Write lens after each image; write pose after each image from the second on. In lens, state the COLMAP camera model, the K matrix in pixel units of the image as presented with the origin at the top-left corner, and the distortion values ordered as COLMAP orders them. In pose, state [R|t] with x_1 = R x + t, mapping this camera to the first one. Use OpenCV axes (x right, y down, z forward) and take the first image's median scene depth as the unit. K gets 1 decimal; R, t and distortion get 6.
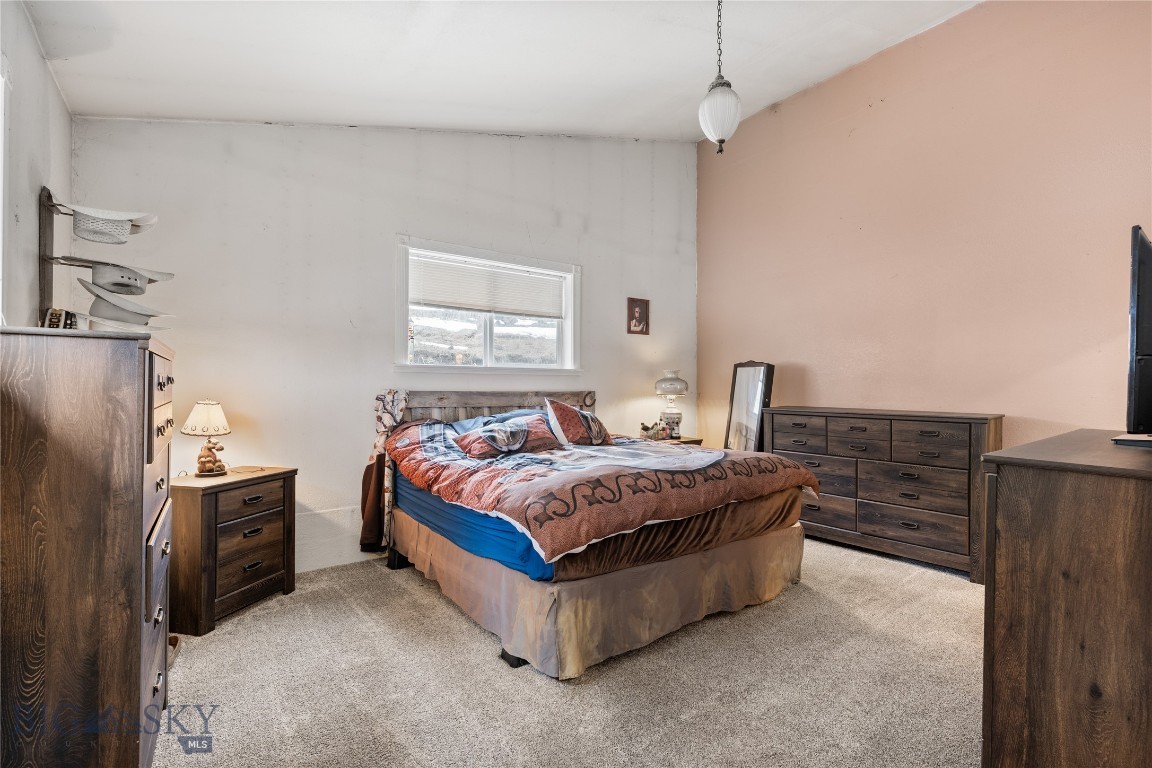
lens RADIAL K [[520.9, 0, 579.0], [0, 520.9, 389.5], [0, 0, 1]] dist [-0.002112, 0.000292]
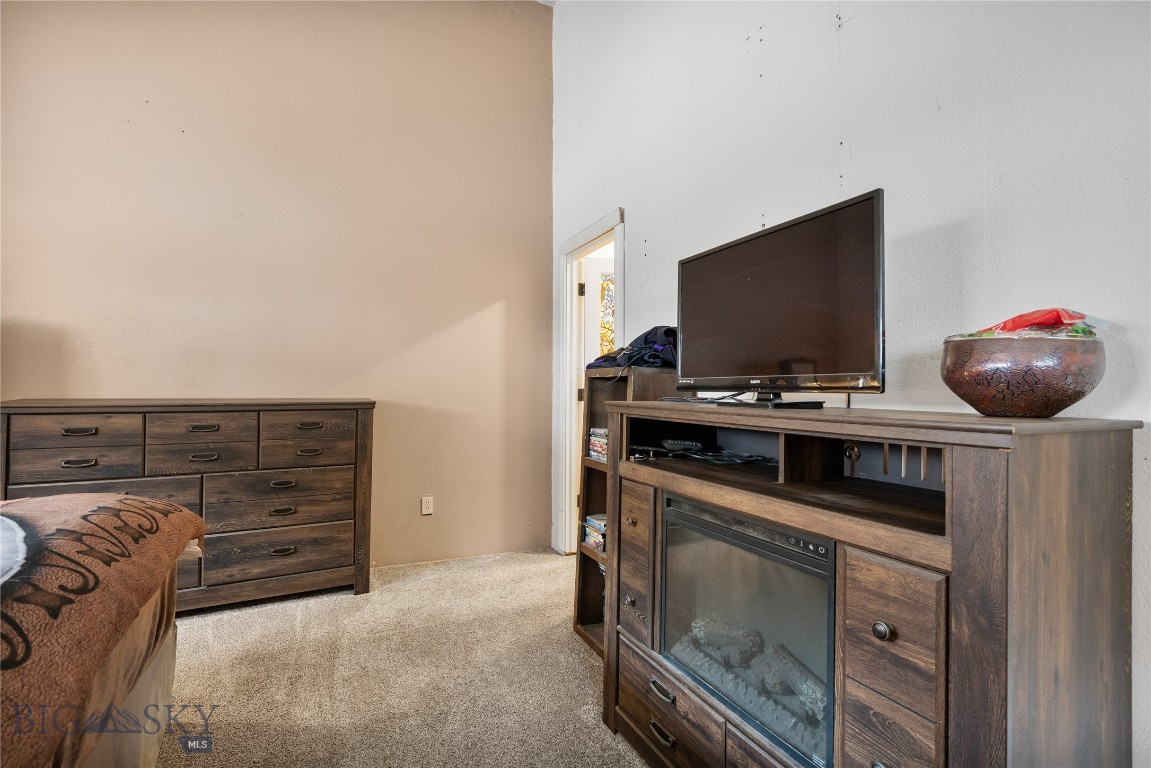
lens RADIAL K [[520.4, 0, 574.3], [0, 520.4, 378.0], [0, 0, 1]] dist [-0.002112, 0.000292]
pose [[0.196532, 0.006666, 0.980475, -0.014976], [0.000555, 0.999976, -0.006910, 0.017816], [-0.980497, 0.001902, 0.196523, 0.431235]]
